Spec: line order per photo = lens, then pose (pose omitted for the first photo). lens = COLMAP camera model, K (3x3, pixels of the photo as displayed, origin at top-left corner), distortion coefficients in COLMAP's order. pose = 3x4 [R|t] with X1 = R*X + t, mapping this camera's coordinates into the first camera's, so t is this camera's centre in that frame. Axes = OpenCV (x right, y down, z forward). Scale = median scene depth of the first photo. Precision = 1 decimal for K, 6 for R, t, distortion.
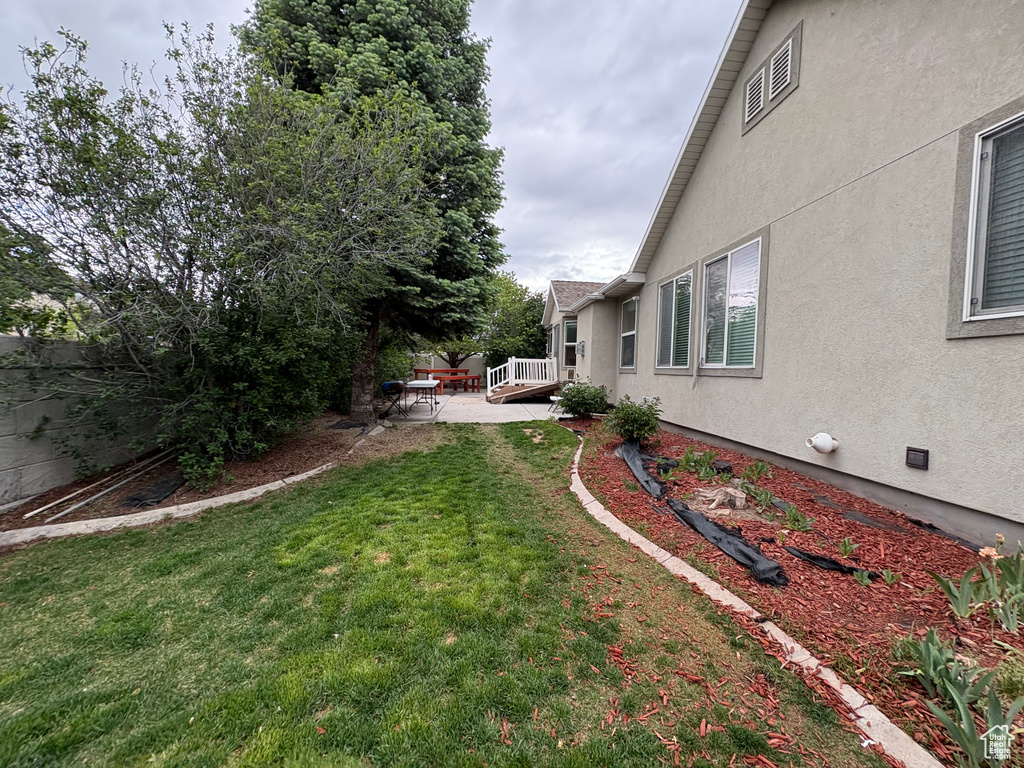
lens RADIAL K [[407.0, 0, 513.8], [0, 407.0, 384.9], [0, 0, 1]] dist [-0.000721, 0.001108]
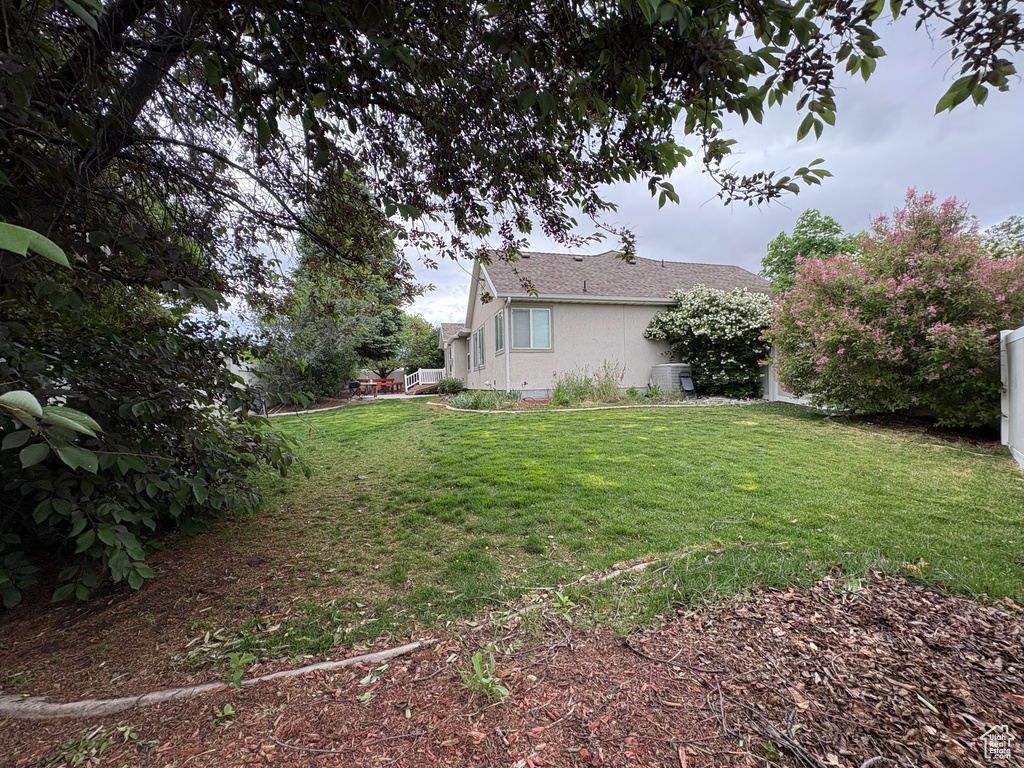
lens RADIAL K [[407.0, 0, 510.9], [0, 407.0, 381.7], [0, 0, 1]] dist [-0.000721, 0.001108]
pose [[0.984942, -0.047014, 0.166373, 0.070201], [0.053851, 0.997870, -0.036823, 0.059251], [-0.164287, 0.045228, 0.985375, -0.610963]]
